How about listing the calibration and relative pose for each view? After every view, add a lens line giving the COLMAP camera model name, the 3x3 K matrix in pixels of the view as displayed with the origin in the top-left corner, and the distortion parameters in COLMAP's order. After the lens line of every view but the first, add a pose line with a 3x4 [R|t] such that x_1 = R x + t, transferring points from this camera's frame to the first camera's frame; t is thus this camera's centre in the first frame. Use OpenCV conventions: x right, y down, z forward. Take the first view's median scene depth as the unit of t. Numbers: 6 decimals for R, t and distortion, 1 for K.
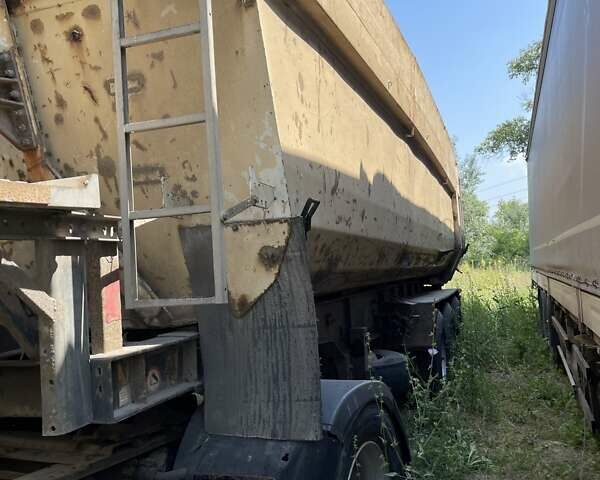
lens RADIAL K [[582.6, 0, 300.0], [0, 582.6, 262.5], [0, 0, 1]] dist [0.014505, -0.076406]
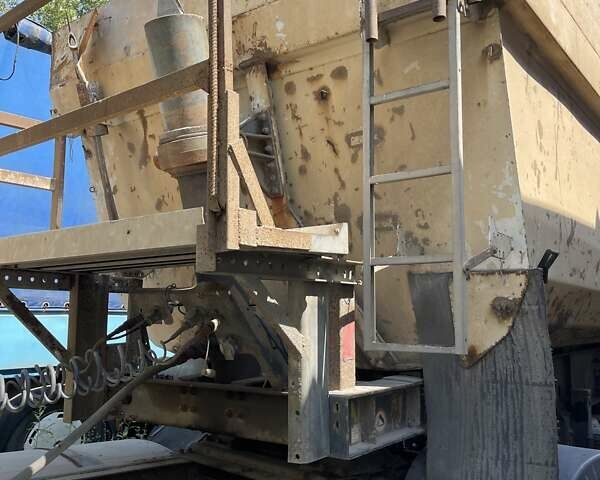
lens RADIAL K [[582.6, 0, 300.0], [0, 582.6, 262.5], [0, 0, 1]] dist [0.014505, -0.076406]
pose [[0.943650, 0.041185, -0.328372, -0.056899], [-0.064313, 0.996131, -0.059882, -0.006122], [0.324635, 0.077626, 0.942648, -0.031850]]
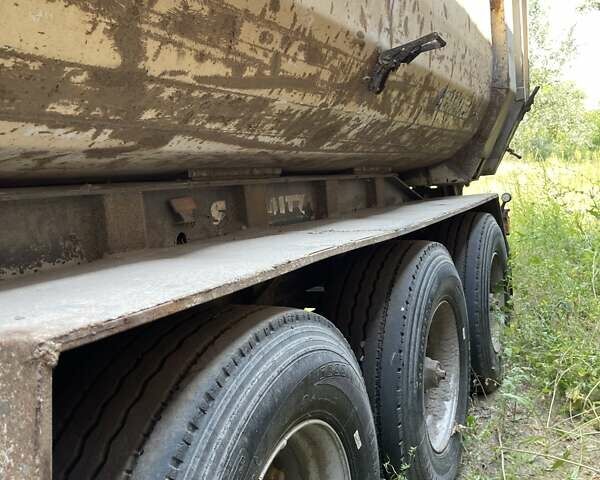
lens RADIAL K [[582.6, 0, 300.0], [0, 582.6, 262.5], [0, 0, 1]] dist [0.014505, -0.076406]
pose [[0.990327, 0.011842, -0.138249, 0.328924], [0.011500, 0.985919, 0.166827, 0.040075], [0.138278, -0.166803, 0.976246, 0.996150]]
